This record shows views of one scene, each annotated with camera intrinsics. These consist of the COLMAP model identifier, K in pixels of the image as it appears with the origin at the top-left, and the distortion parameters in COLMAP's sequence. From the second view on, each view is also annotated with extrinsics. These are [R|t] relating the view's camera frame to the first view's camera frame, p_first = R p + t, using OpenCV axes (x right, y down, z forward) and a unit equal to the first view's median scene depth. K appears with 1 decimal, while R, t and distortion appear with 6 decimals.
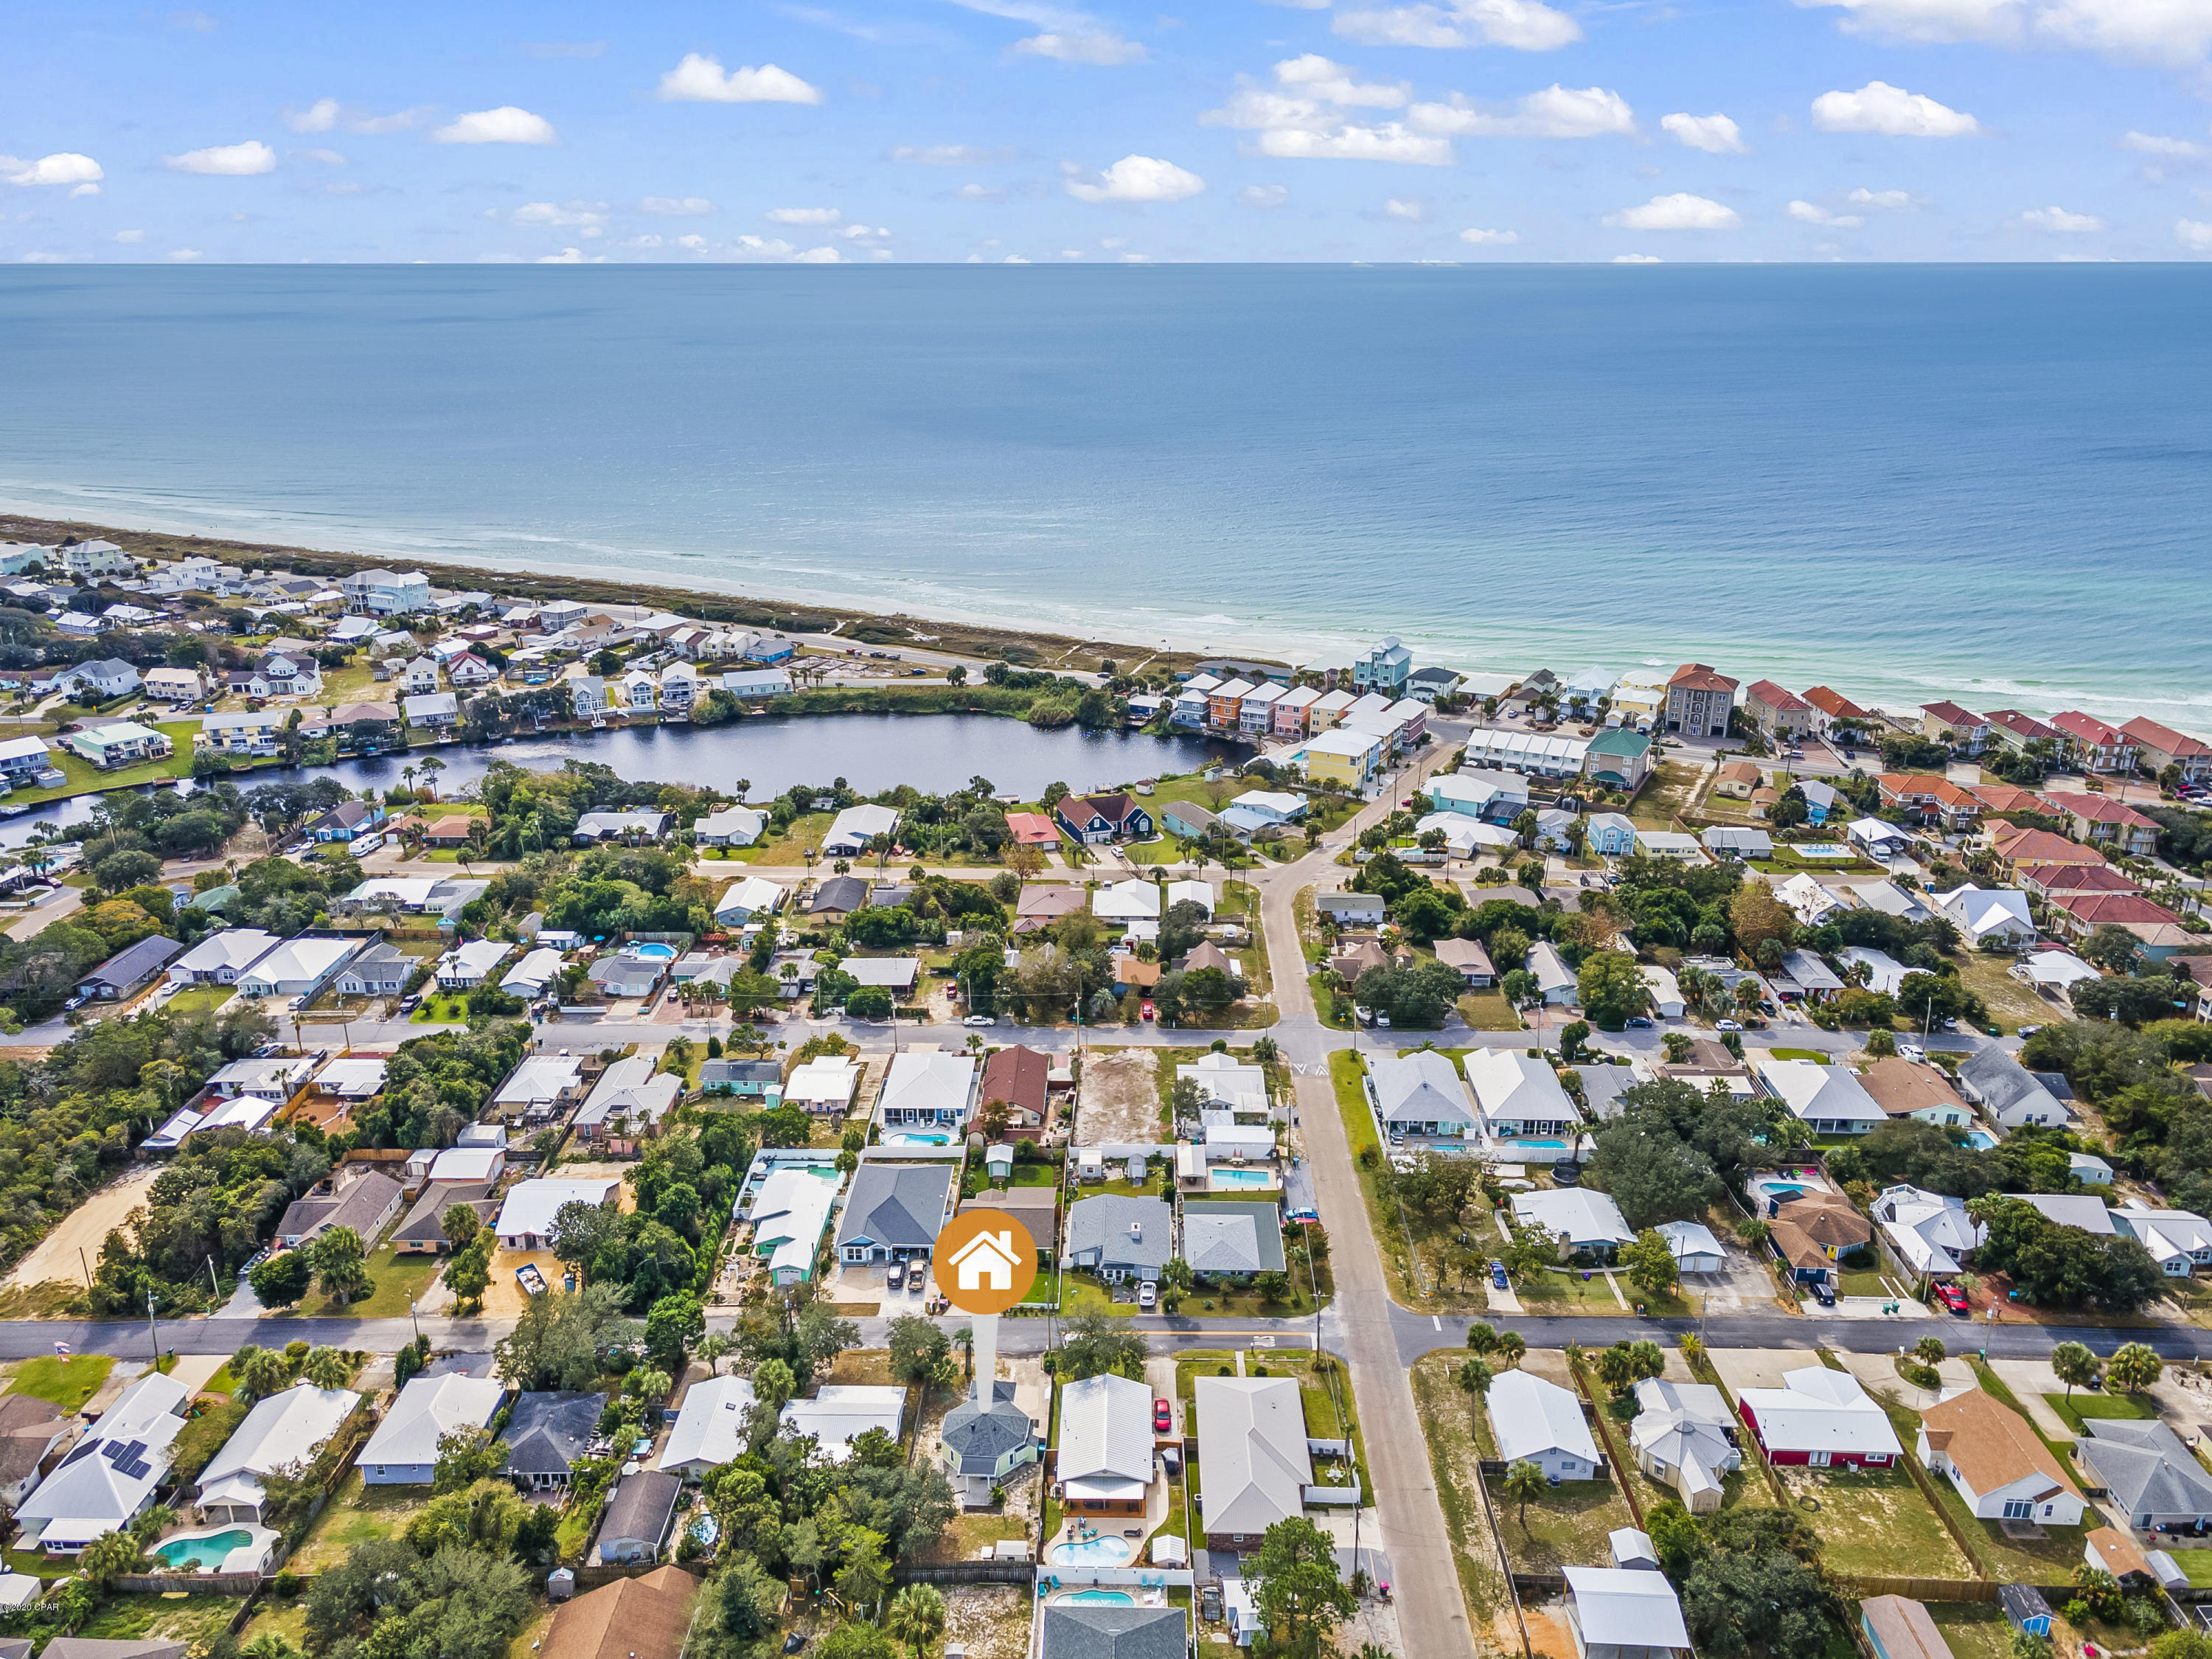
lens RADIAL K [[1645.1, 0, 1106.0], [0, 1645.1, 829.5], [0, 0, 1]] dist [0.080414, -0.166891]
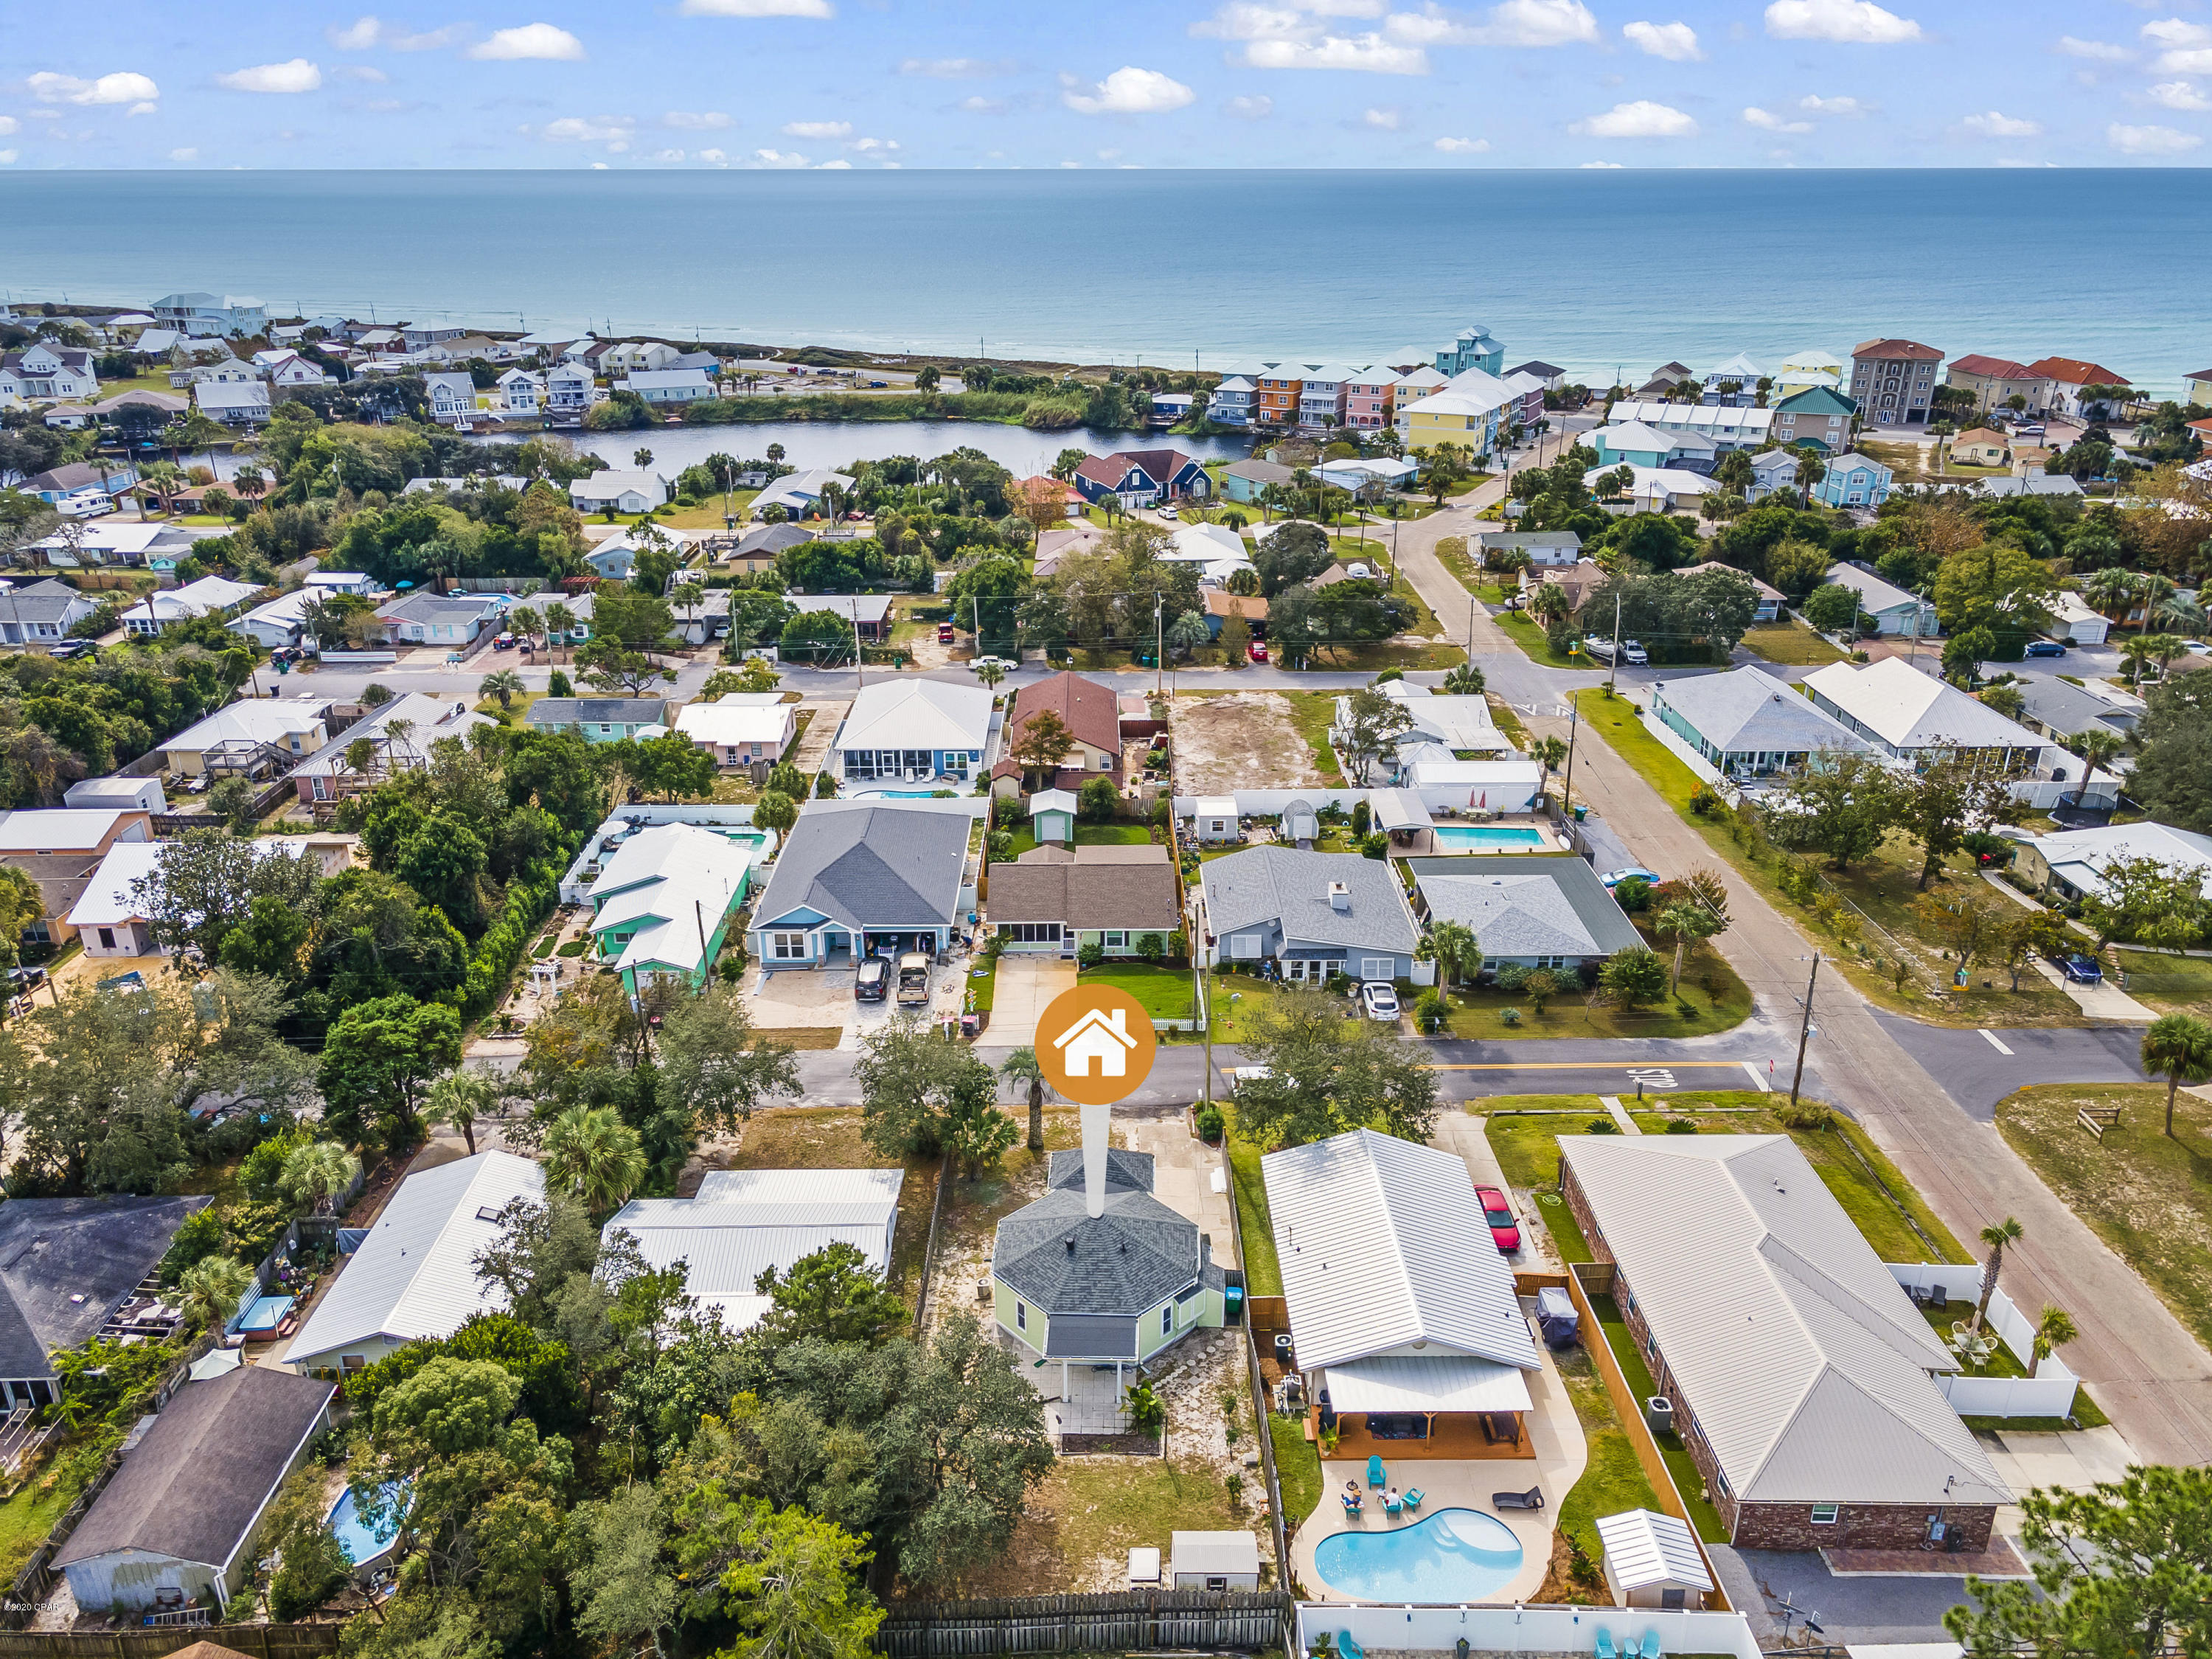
lens RADIAL K [[1612.6, 0, 1097.3], [0, 1612.6, 841.0], [0, 0, 1]] dist [0.024084, 0.049336]
pose [[0.999693, -0.013564, 0.020718, -0.063370], [0.012454, 0.998528, 0.052791, 0.188298], [-0.021404, -0.052516, 0.998391, 0.476542]]
